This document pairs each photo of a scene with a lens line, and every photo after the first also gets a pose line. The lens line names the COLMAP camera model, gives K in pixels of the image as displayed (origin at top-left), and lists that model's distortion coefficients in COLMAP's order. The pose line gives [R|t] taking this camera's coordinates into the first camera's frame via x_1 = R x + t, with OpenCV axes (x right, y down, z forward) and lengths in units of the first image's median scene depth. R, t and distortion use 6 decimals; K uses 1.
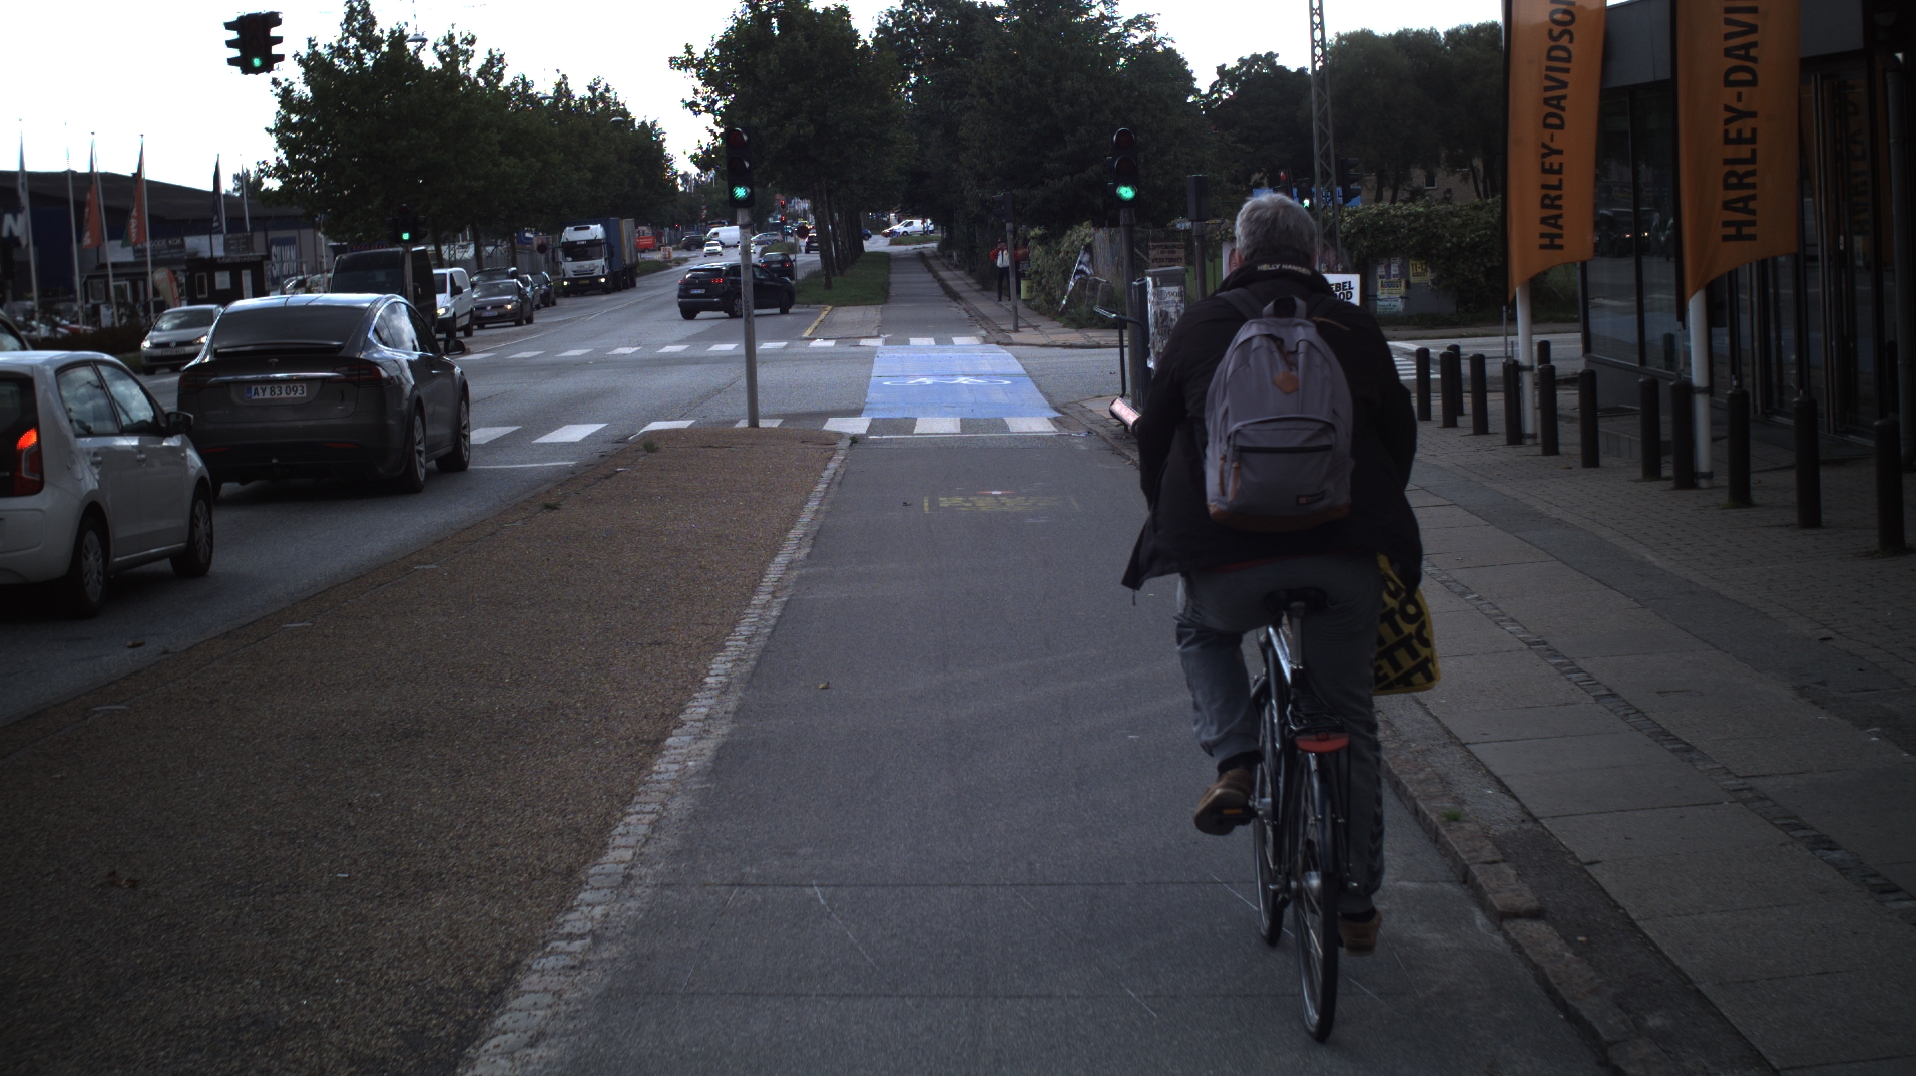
lens RADIAL K [[5780.8, 0, 958.0], [0, 5780.8, 538.0], [0, 0, 1]] dist [-0.628815, -0.217755]
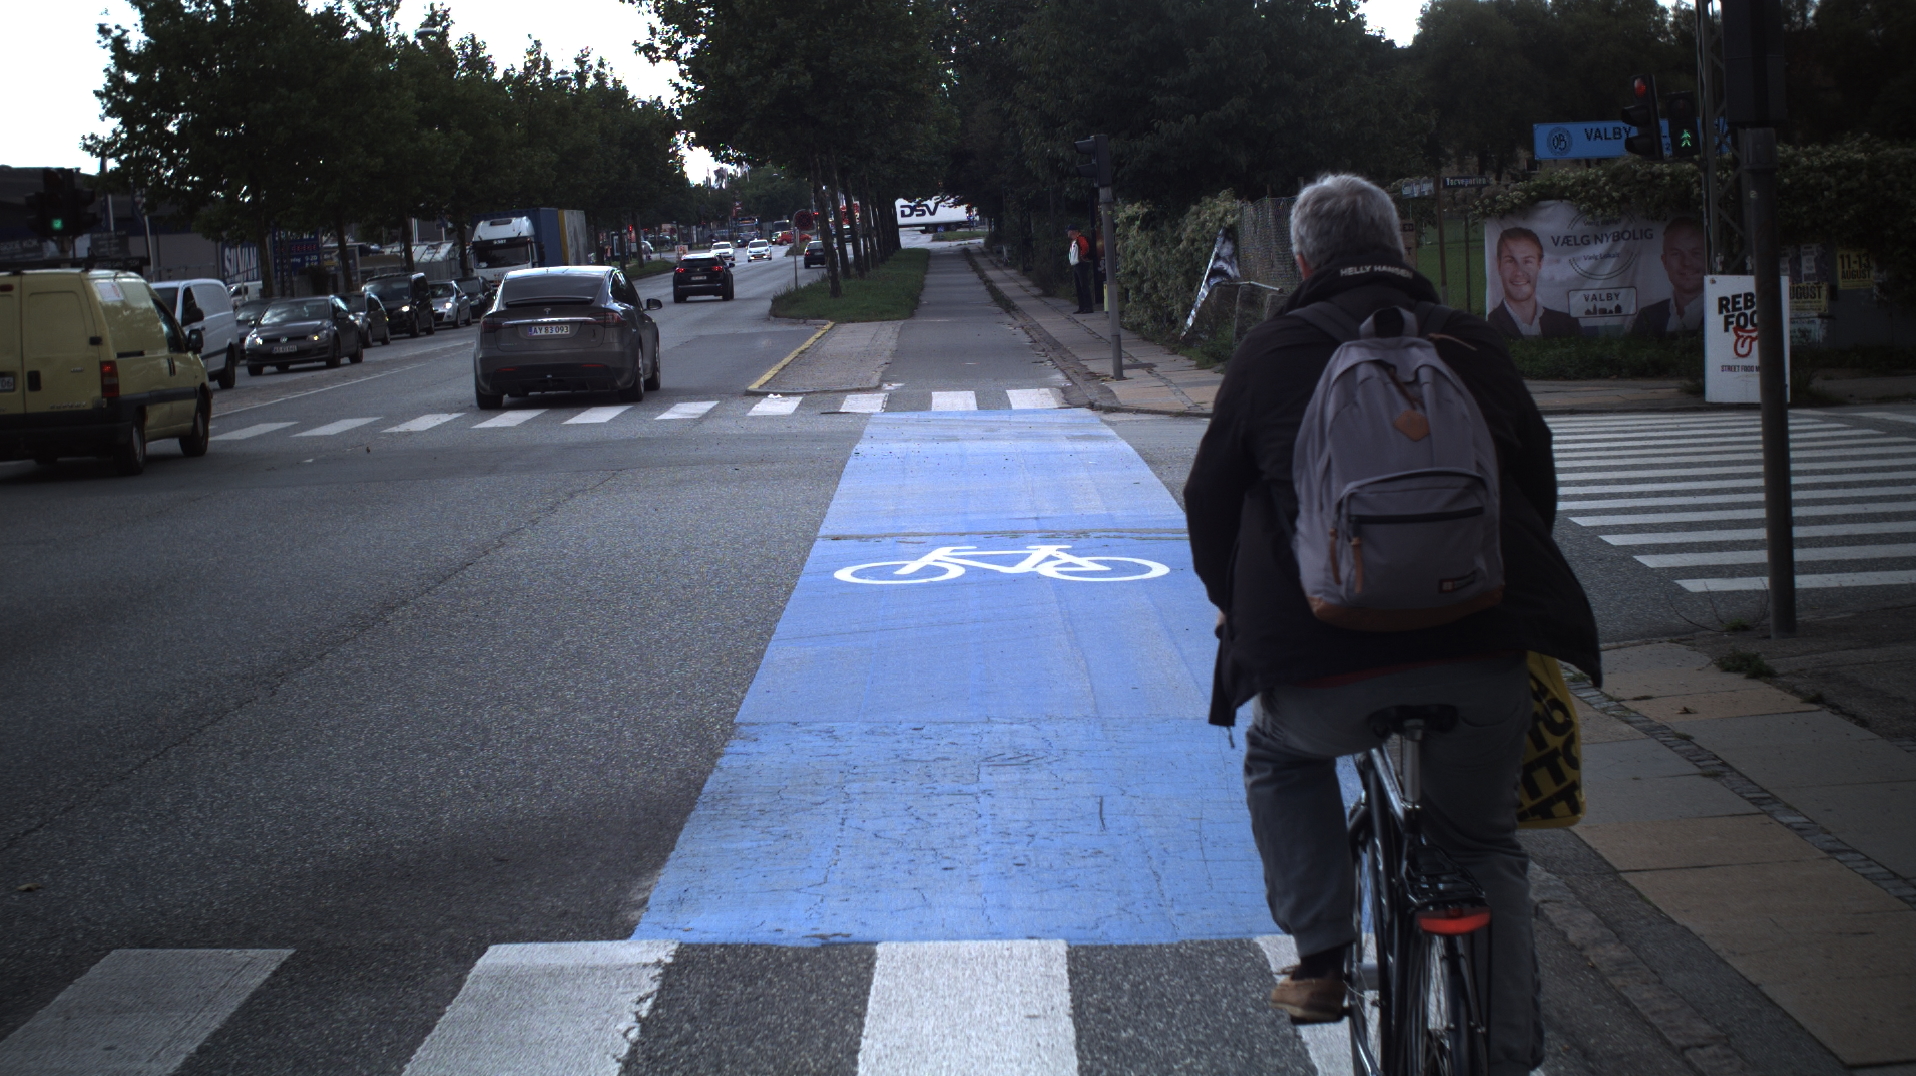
lens RADIAL K [[5780.8, 0, 958.0], [0, 5780.8, 538.0], [0, 0, 1]] dist [-0.628815, -0.217755]
pose [[0.999918, -0.009308, -0.008769, -0.000606], [0.009311, 0.999957, 0.000353, -0.012605], [0.008765, -0.000435, 0.999961, 0.265646]]
